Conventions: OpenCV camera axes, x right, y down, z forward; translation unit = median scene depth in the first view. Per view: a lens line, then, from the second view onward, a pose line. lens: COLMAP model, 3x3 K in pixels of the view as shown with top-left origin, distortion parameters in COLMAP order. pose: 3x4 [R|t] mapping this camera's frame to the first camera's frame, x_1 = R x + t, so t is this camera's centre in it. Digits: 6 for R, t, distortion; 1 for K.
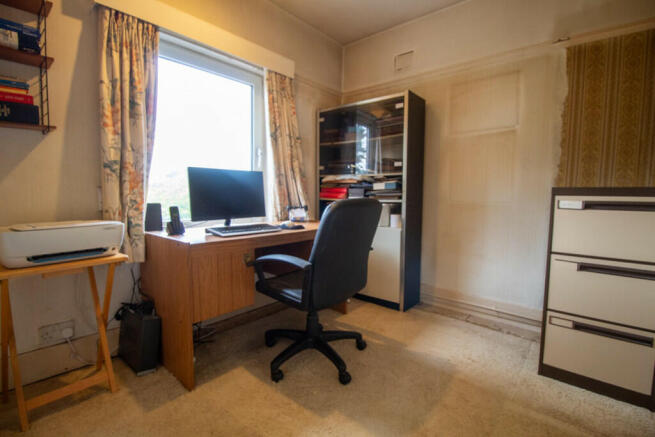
lens RADIAL K [[302.2, 0, 327.4], [0, 302.2, 216.2], [0, 0, 1]] dist [-0.012762, -0.005509]
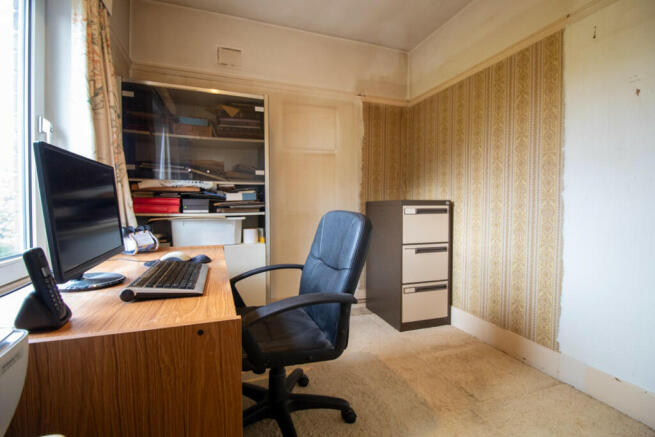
lens RADIAL K [[302.2, 0, 327.3], [0, 302.2, 217.1], [0, 0, 1]] dist [-0.012762, -0.005509]
pose [[0.492117, -0.043558, 0.869439, -0.502490], [0.071049, 0.997425, 0.009755, -0.037126], [-0.867625, 0.056972, 0.493945, 0.418491]]
